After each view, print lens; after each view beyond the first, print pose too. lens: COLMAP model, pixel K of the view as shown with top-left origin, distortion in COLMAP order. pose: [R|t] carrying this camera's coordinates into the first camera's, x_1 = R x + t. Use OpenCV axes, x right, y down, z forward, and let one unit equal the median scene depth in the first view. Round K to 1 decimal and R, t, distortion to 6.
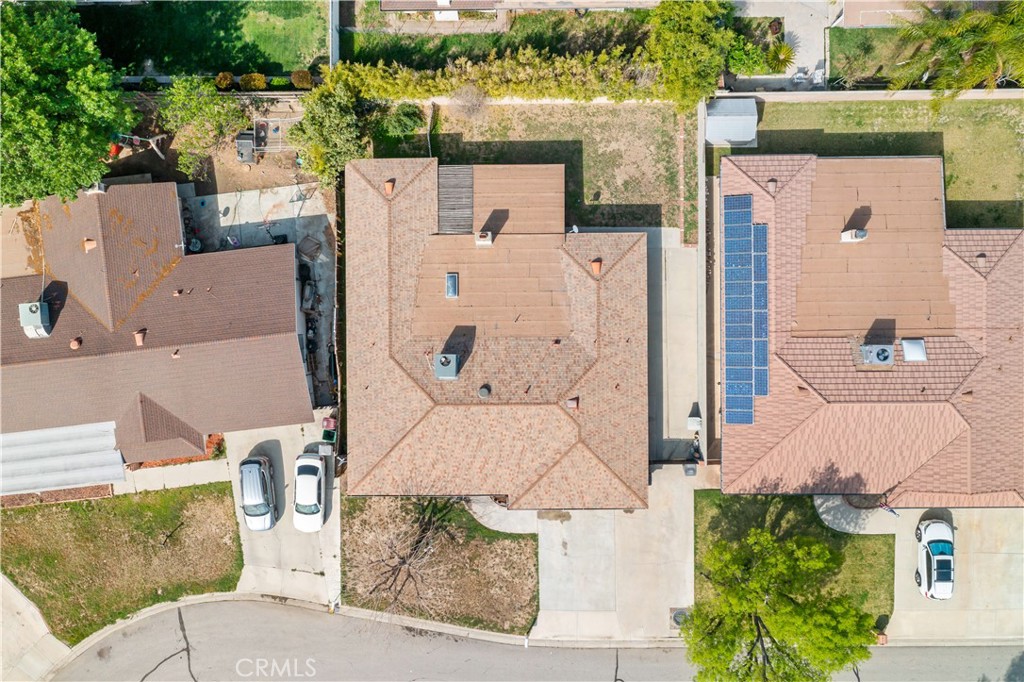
lens RADIAL K [[827.5, 0, 519.7], [0, 827.5, 334.1], [0, 0, 1]] dist [-0.011829, 0.010014]
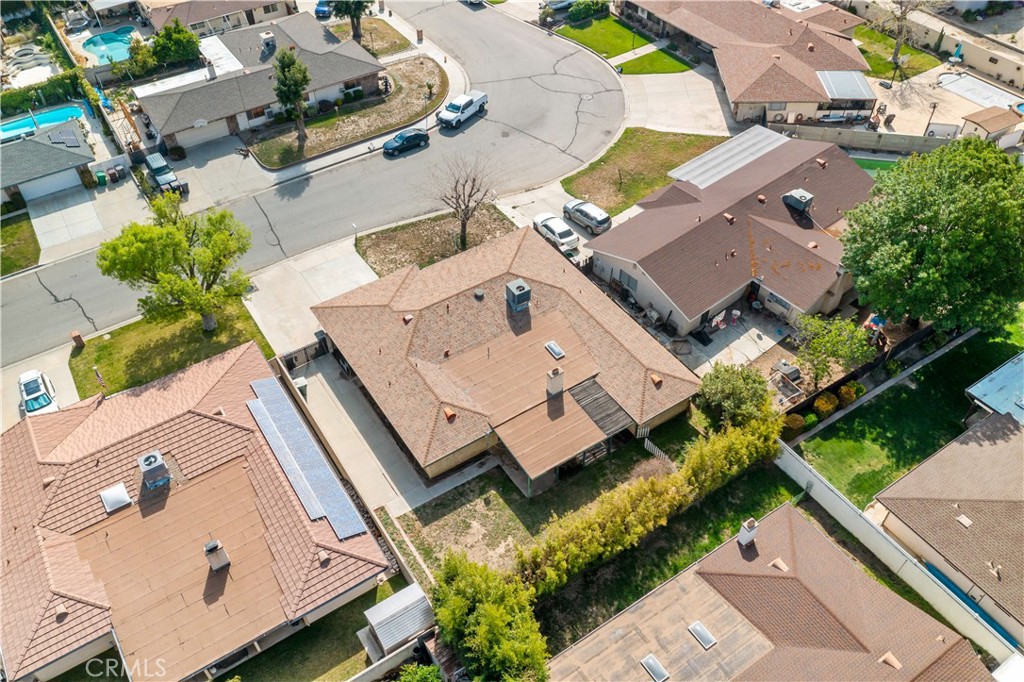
lens RADIAL K [[827.5, 0, 505.7], [0, 827.5, 331.7], [0, 0, 1]] dist [-0.011829, 0.010014]
pose [[-0.843097, 0.391119, -0.369071, 0.355060], [-0.537451, -0.589545, 0.602979, -0.645306], [0.018252, 0.706727, 0.707251, 0.191379]]
